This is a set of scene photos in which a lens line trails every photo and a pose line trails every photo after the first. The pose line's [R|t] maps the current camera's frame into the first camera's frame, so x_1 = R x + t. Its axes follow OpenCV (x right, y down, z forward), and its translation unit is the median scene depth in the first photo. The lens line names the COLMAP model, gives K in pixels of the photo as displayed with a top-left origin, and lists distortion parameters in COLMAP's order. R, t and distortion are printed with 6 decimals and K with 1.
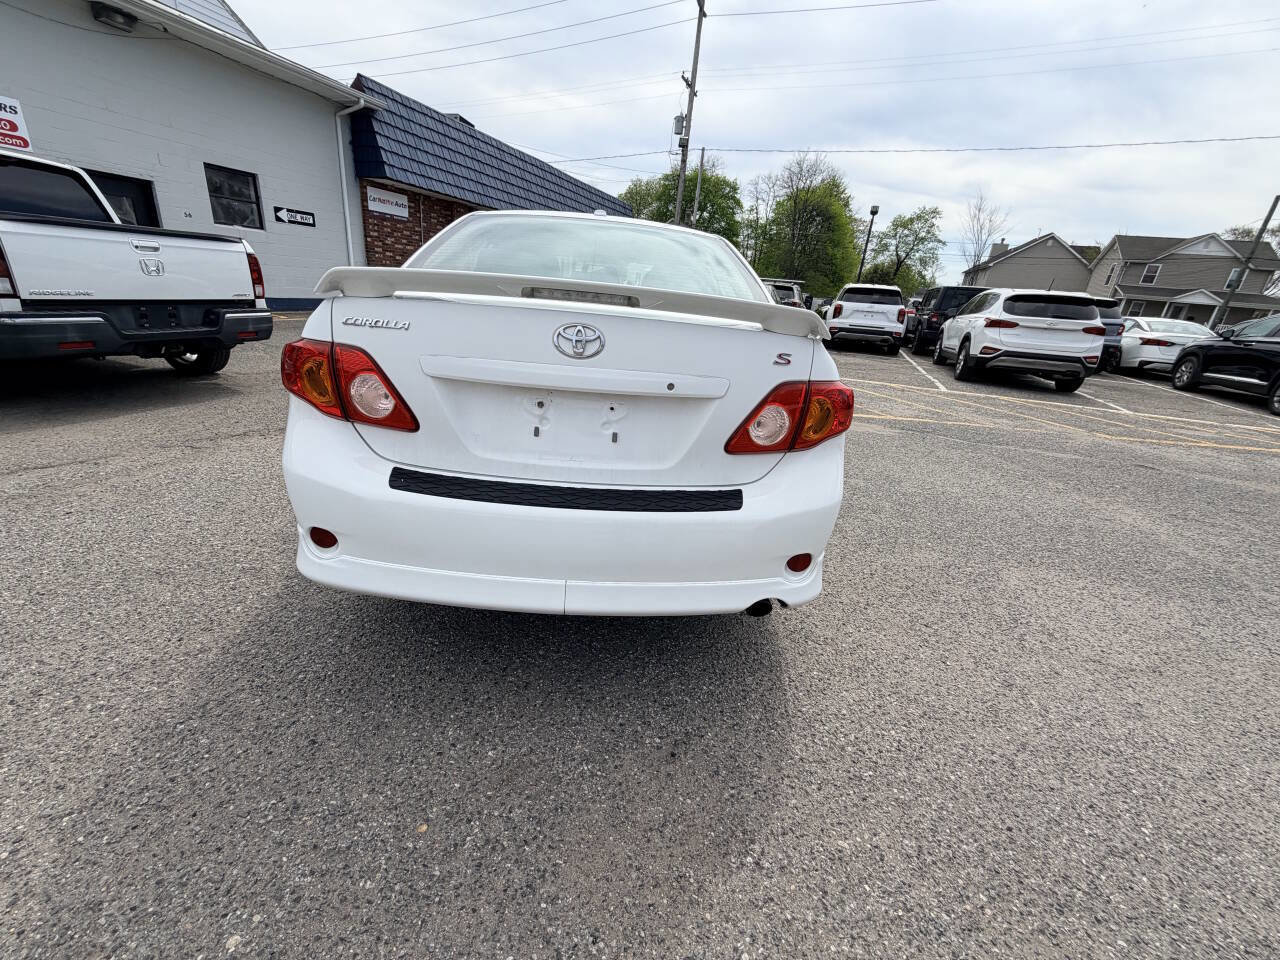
lens RADIAL K [[508.4, 0, 638.9], [0, 508.4, 477.2], [0, 0, 1]] dist [0.000558, -0.000340]
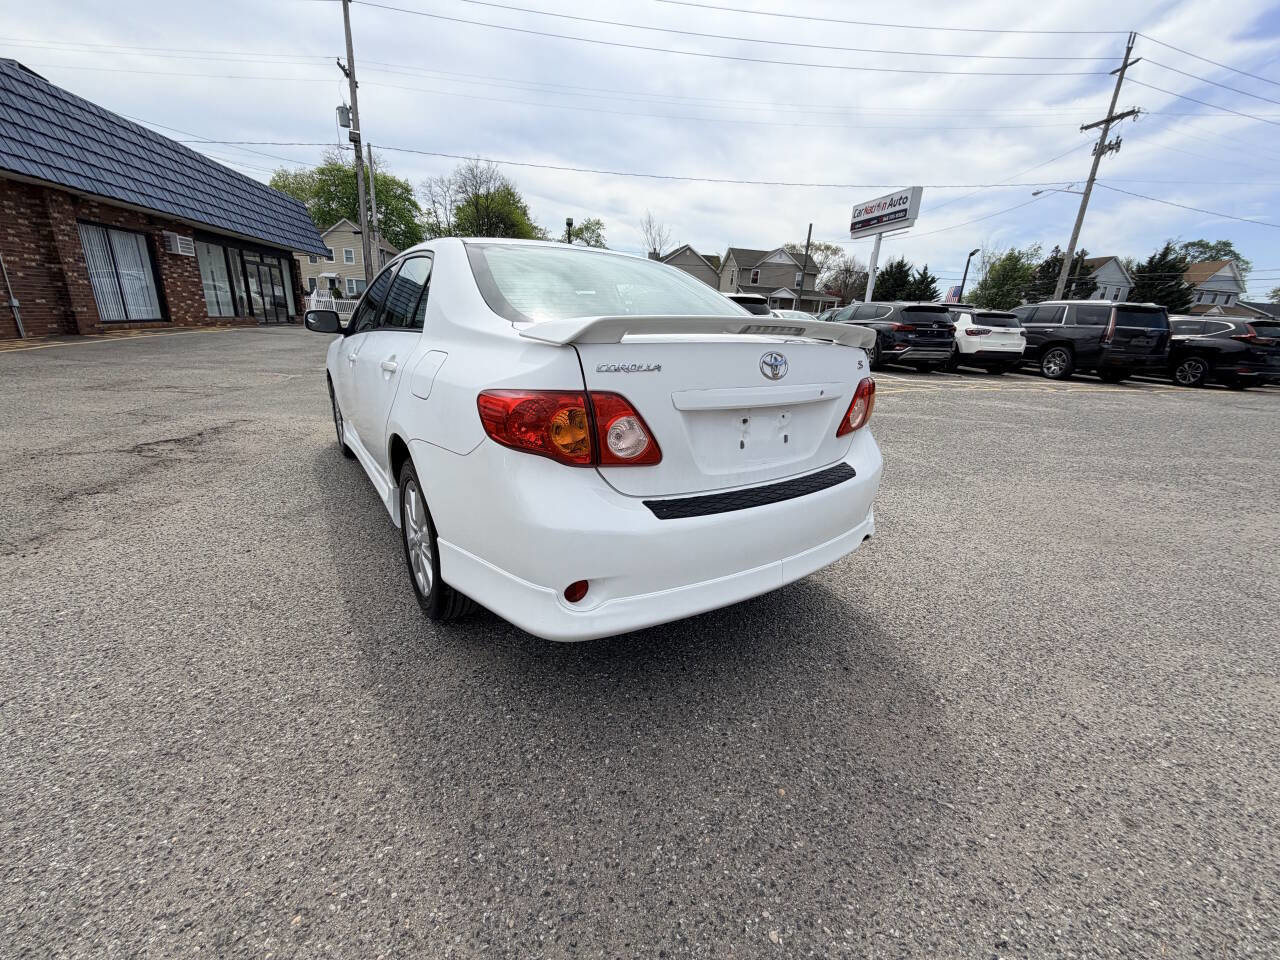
lens RADIAL K [[508.4, 0, 638.3], [0, 508.4, 477.2], [0, 0, 1]] dist [0.000558, -0.000340]
pose [[0.847824, -0.201753, 0.490399, -0.315189], [0.205641, 0.977516, 0.046634, -0.037678], [-0.488781, 0.061309, 0.870250, 0.029484]]
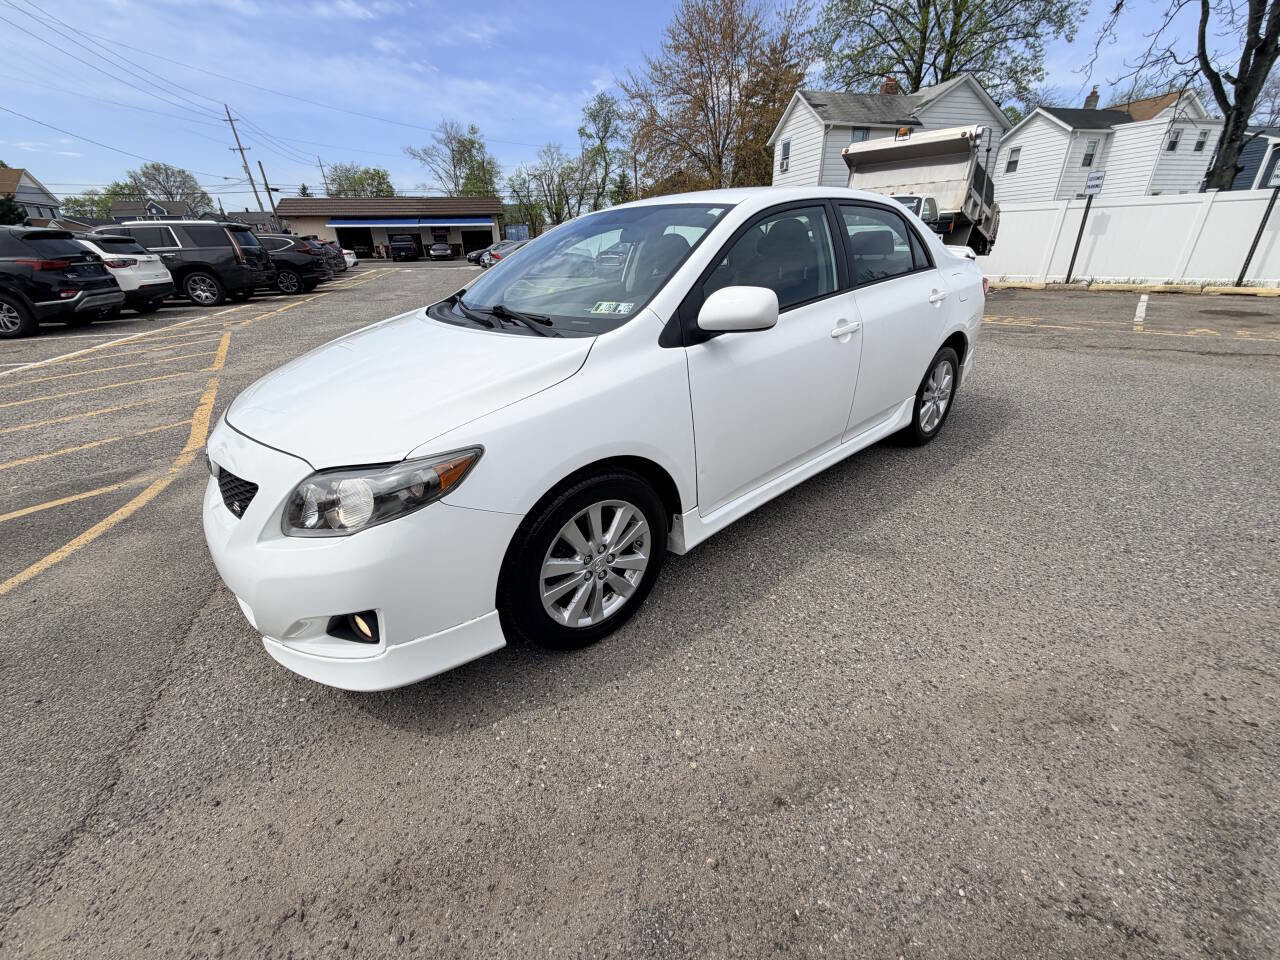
lens RADIAL K [[508.4, 0, 635.2], [0, 508.4, 479.9], [0, 0, 1]] dist [0.000558, -0.000340]
pose [[-0.616306, -0.391001, 0.683583, -0.565968], [0.247216, 0.728094, 0.639346, -0.522763], [-0.747698, 0.563025, -0.352067, 1.229747]]
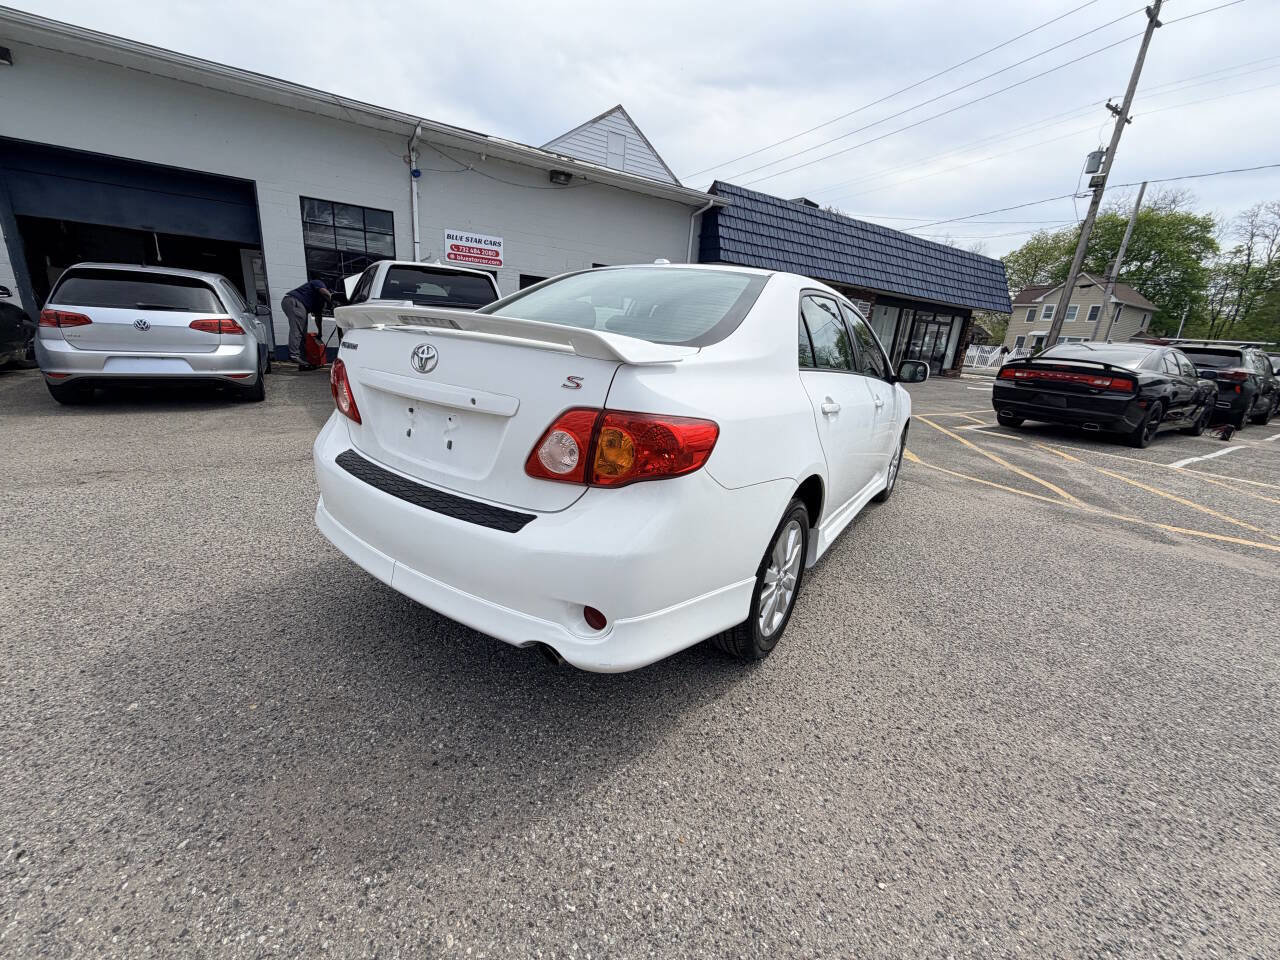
lens RADIAL K [[508.4, 0, 638.3], [0, 508.4, 477.2], [0, 0, 1]] dist [0.000558, -0.000340]
pose [[0.797289, 0.143326, -0.586335, 0.301015], [-0.214314, 0.975325, -0.053009, -0.012258], [0.564269, 0.167923, 0.808333, 0.108717]]
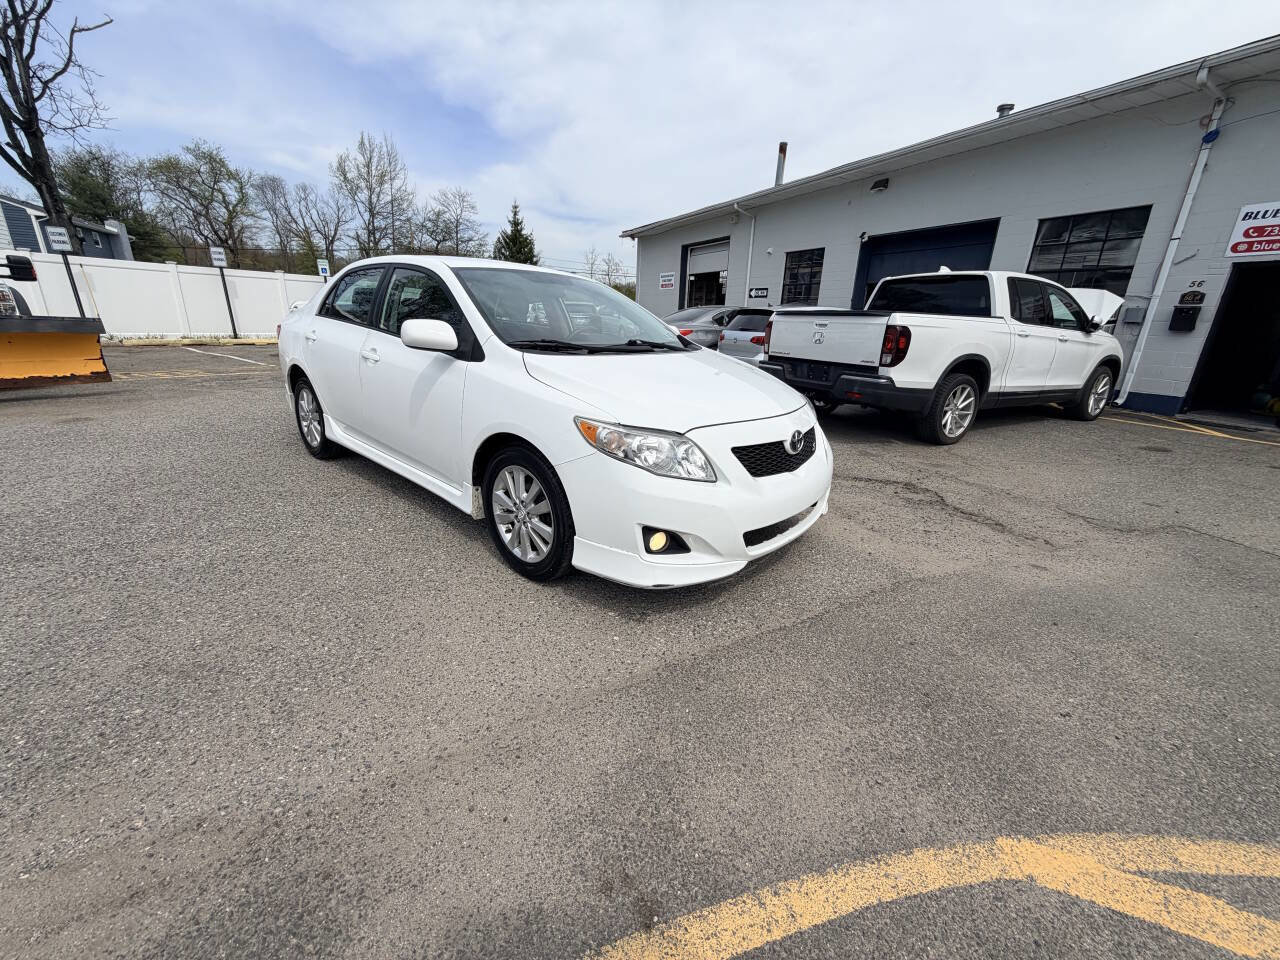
lens RADIAL K [[508.4, 0, 638.6], [0, 508.4, 478.8], [0, 0, 1]] dist [0.000558, -0.000340]
pose [[-0.684267, 0.111536, -0.720652, 0.422649], [-0.343414, 0.822507, 0.453375, -0.521768], [0.643309, 0.557711, -0.524511, 1.526651]]
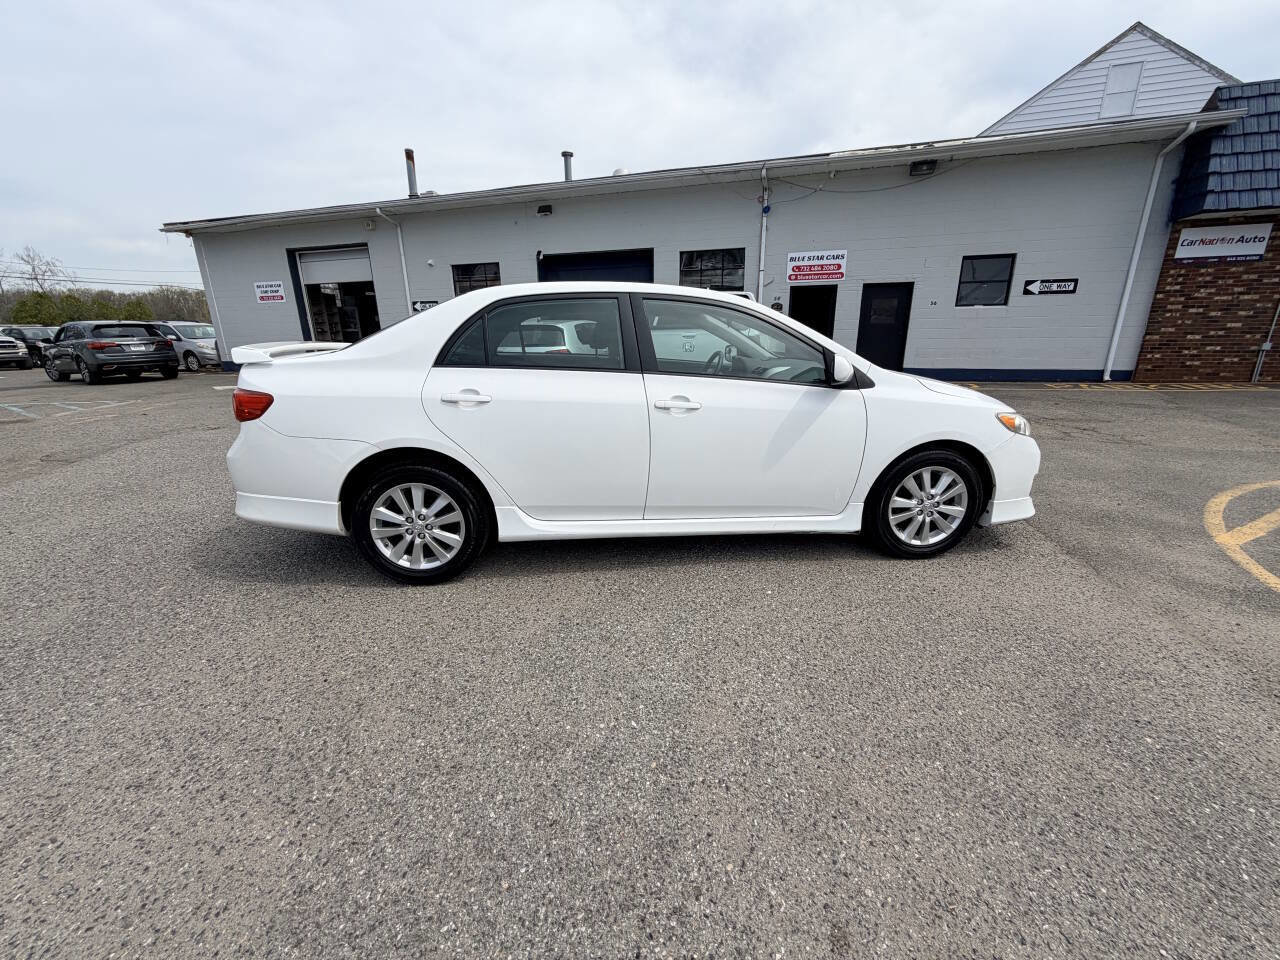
lens RADIAL K [[508.4, 0, 638.5], [0, 508.4, 477.1], [0, 0, 1]] dist [0.000558, -0.000340]
pose [[0.052213, 0.191887, -0.980027, 0.739873], [-0.331010, 0.929213, 0.164303, -0.215649], [0.942182, 0.315820, 0.112034, 0.733382]]
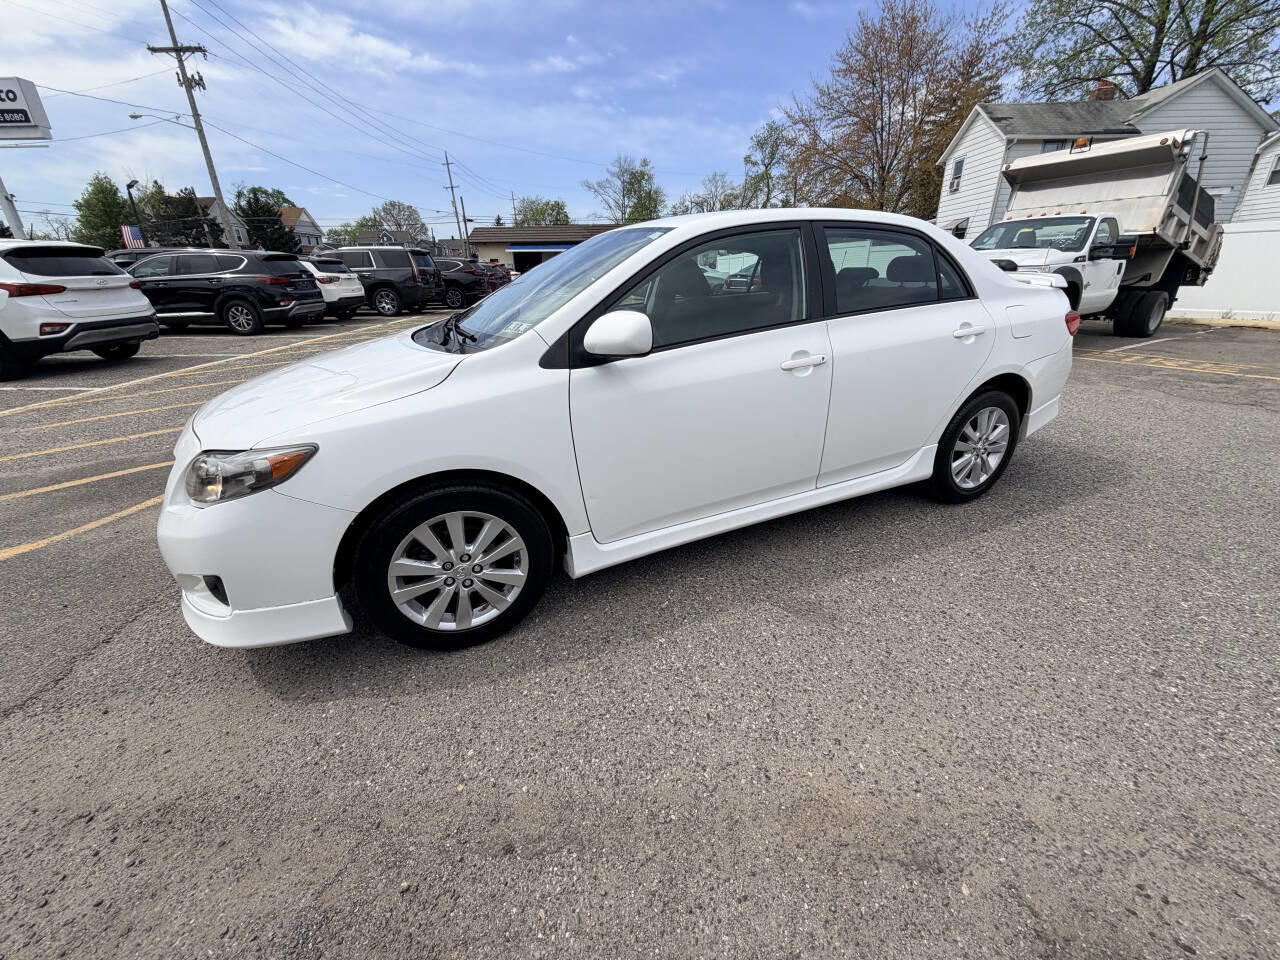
lens RADIAL K [[508.4, 0, 633.7], [0, 508.4, 476.9], [0, 0, 1]] dist [0.000558, -0.000340]
pose [[-0.369494, -0.417496, 0.830163, -0.663757], [0.307644, 0.788041, 0.533241, -0.462449], [-0.876829, 0.452424, -0.162736, 1.054939]]
